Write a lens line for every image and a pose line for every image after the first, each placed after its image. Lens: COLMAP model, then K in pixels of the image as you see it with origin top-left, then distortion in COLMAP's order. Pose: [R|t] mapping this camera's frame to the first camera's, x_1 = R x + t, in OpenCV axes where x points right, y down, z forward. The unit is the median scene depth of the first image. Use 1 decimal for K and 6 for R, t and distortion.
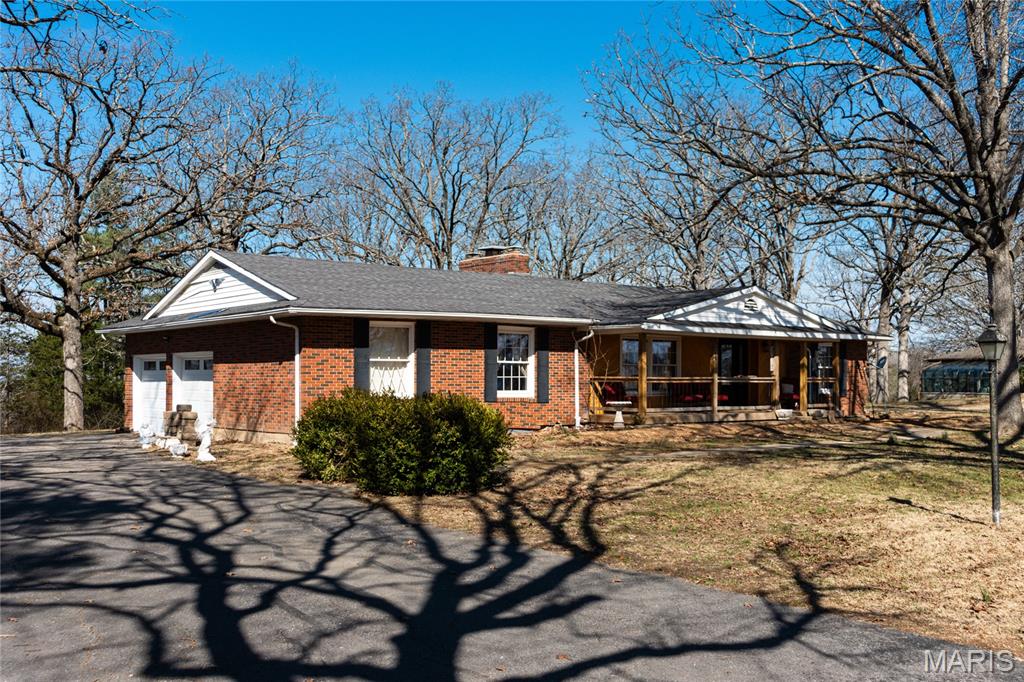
lens RADIAL K [[1073.2, 0, 513.4], [0, 1073.2, 328.7], [0, 0, 1]] dist [-0.084337, 0.000000]
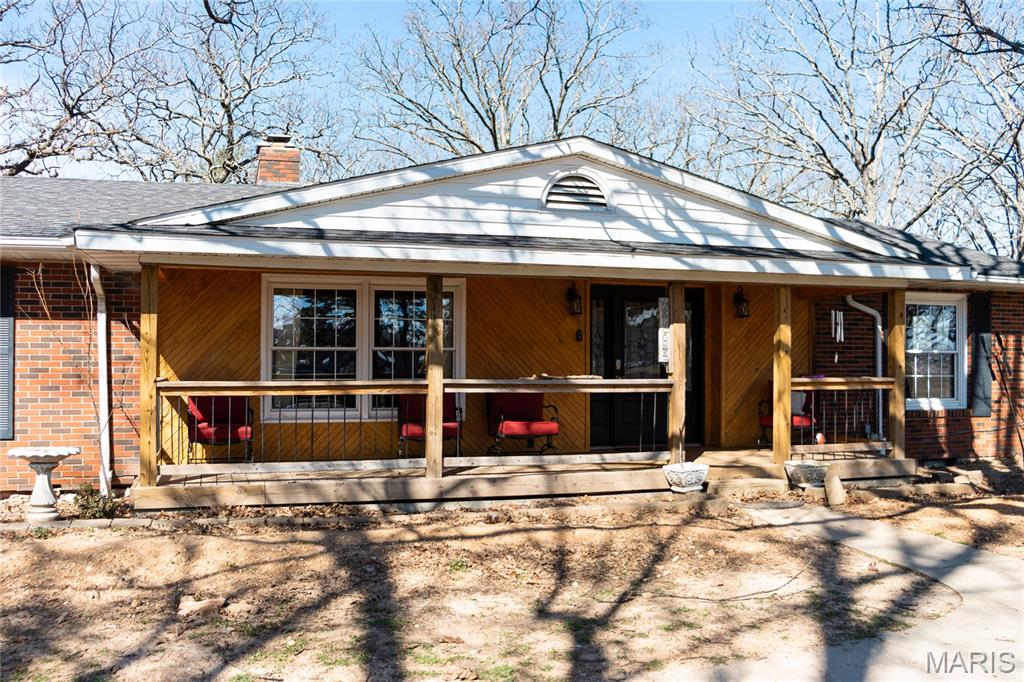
lens RADIAL K [[924.5, 0, 505.7], [0, 924.5, 346.8], [0, 0, 1]] dist [-0.135865, 0.019929]
pose [[0.919687, -0.008956, -0.392550, 0.351156], [0.020700, 0.999456, 0.025693, 0.026963], [0.392106, -0.031756, 0.919372, 0.736962]]
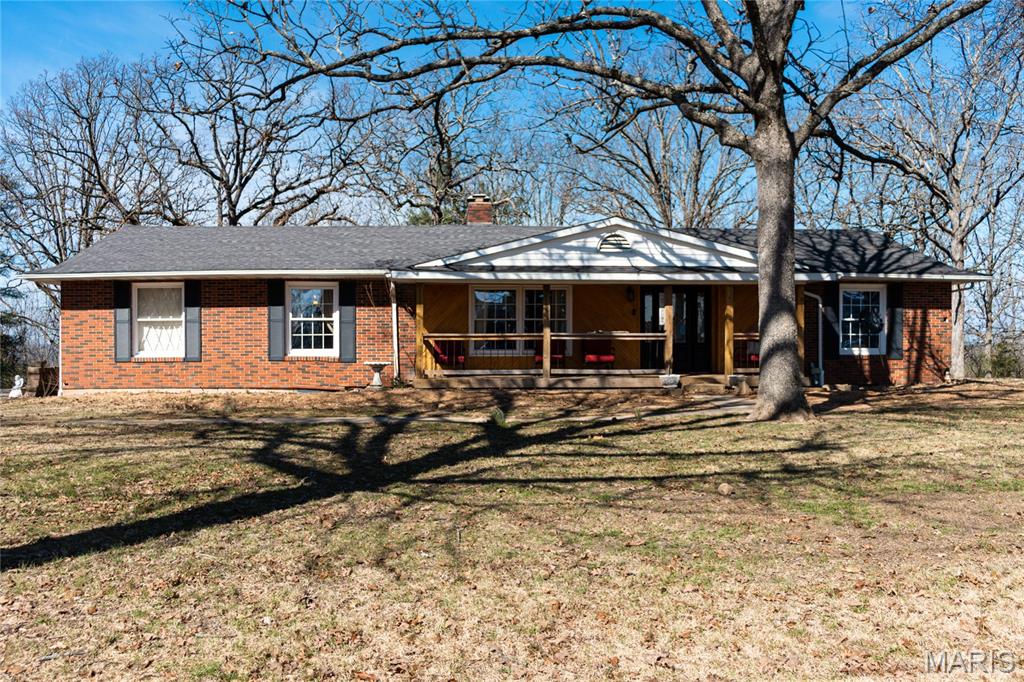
lens RADIAL K [[987.5, 0, 507.0], [0, 987.5, 343.6], [0, 0, 1]] dist [-0.131142, 0.000000]
pose [[0.803518, -0.002588, -0.595275, 0.633839], [0.033240, 0.998625, 0.040527, 0.022629], [0.594352, -0.052352, 0.802499, 0.391548]]
